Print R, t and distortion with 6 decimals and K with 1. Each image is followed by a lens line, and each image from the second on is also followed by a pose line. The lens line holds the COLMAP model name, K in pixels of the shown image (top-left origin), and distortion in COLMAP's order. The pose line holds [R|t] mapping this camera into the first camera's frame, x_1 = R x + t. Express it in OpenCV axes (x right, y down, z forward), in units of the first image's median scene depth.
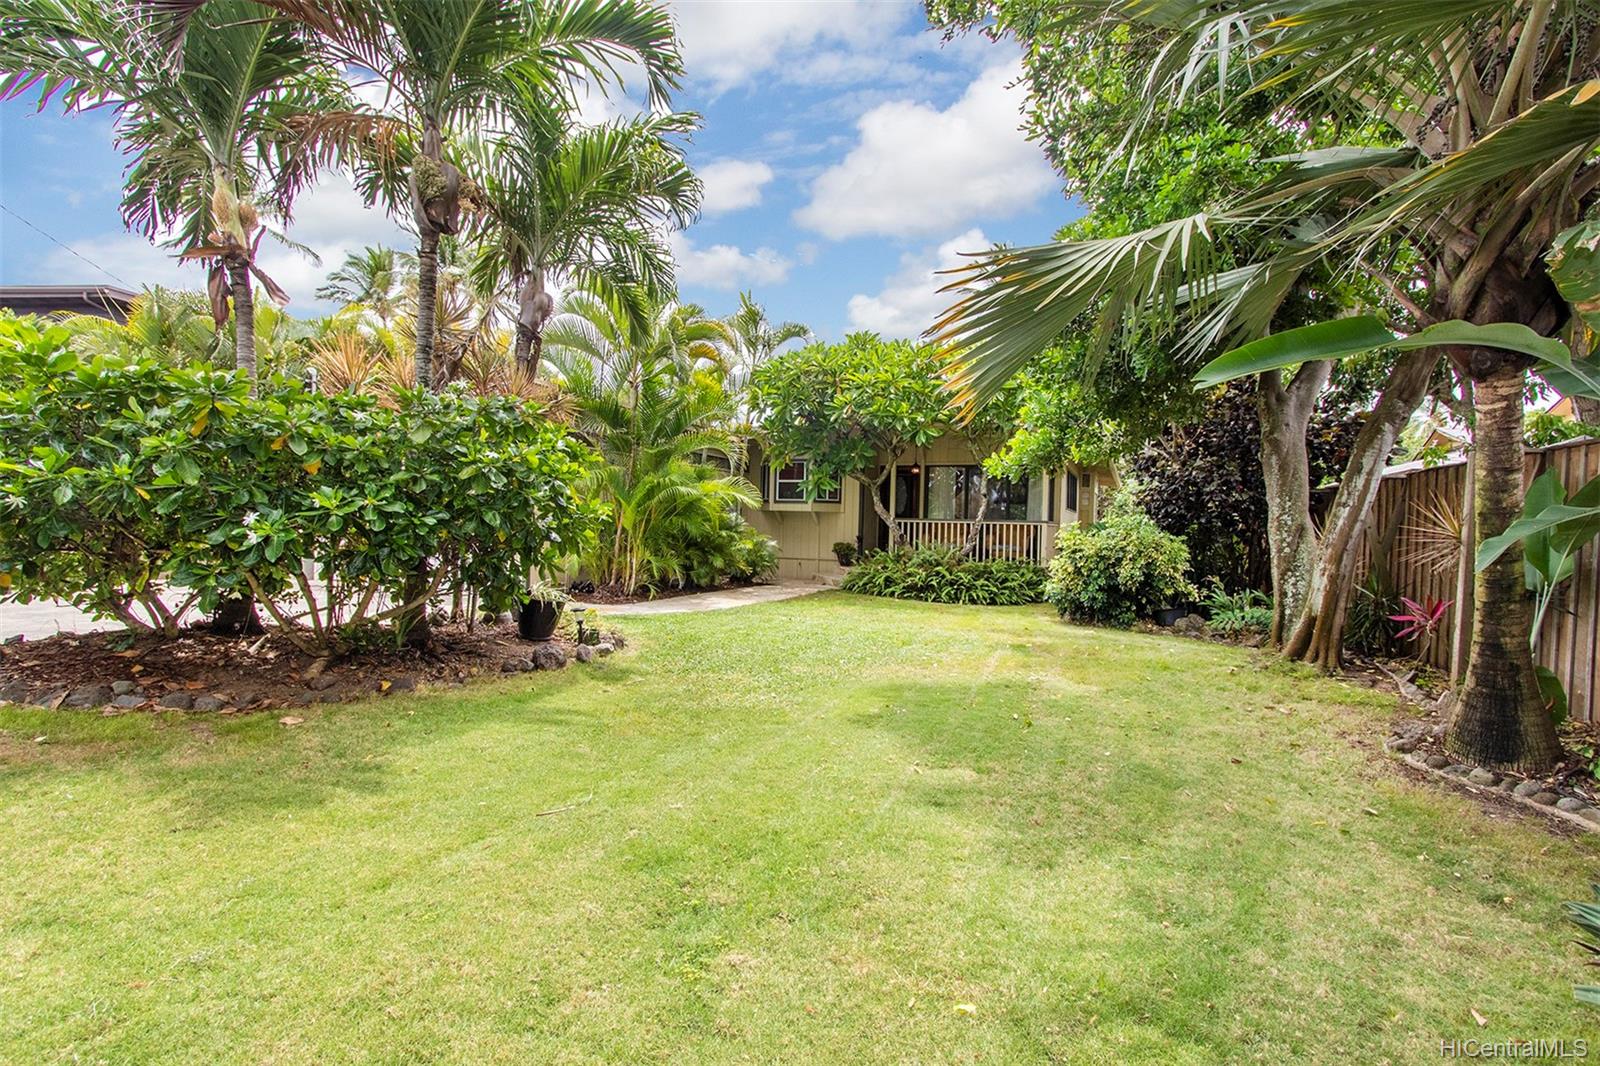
lens RADIAL K [[742.5, 0, 788.0], [0, 742.5, 531.7], [0, 0, 1]] dist [0.012390, -0.001603]
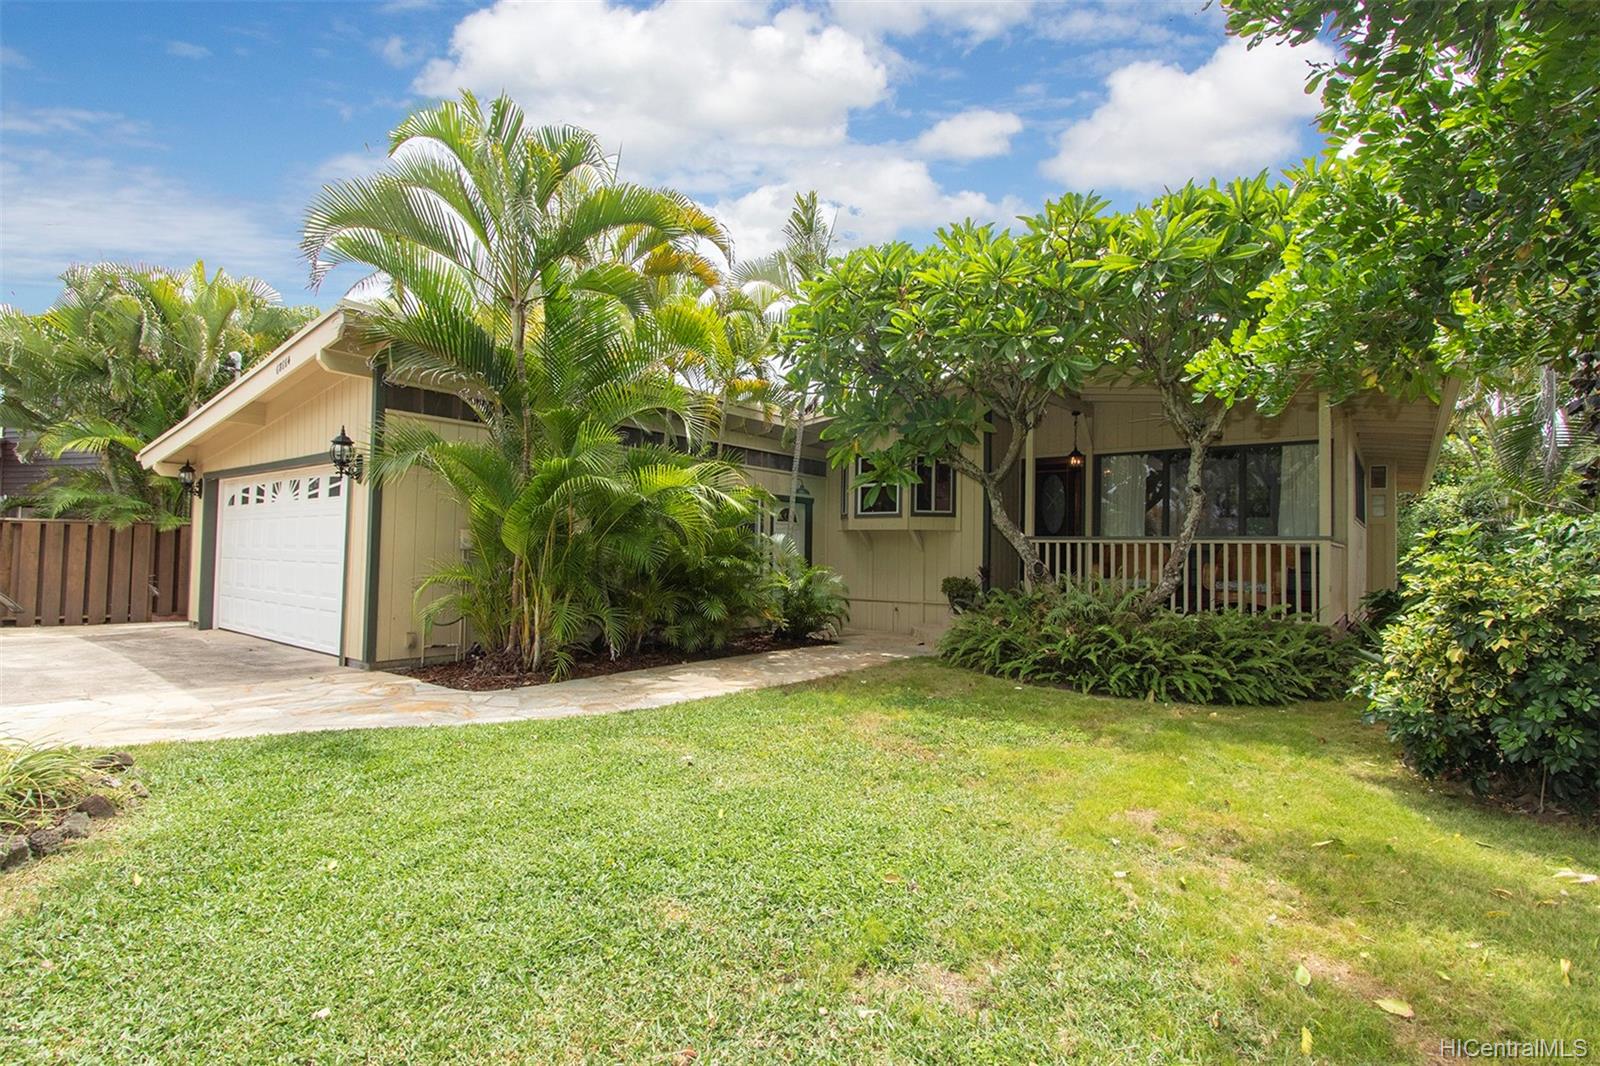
lens RADIAL K [[742.5, 0, 809.7], [0, 742.5, 528.0], [0, 0, 1]] dist [0.012390, -0.001603]
pose [[0.973819, -0.017053, -0.226685, 0.117497], [0.006110, 0.998786, -0.048886, 0.003788], [0.227244, 0.046221, 0.972740, 0.427376]]
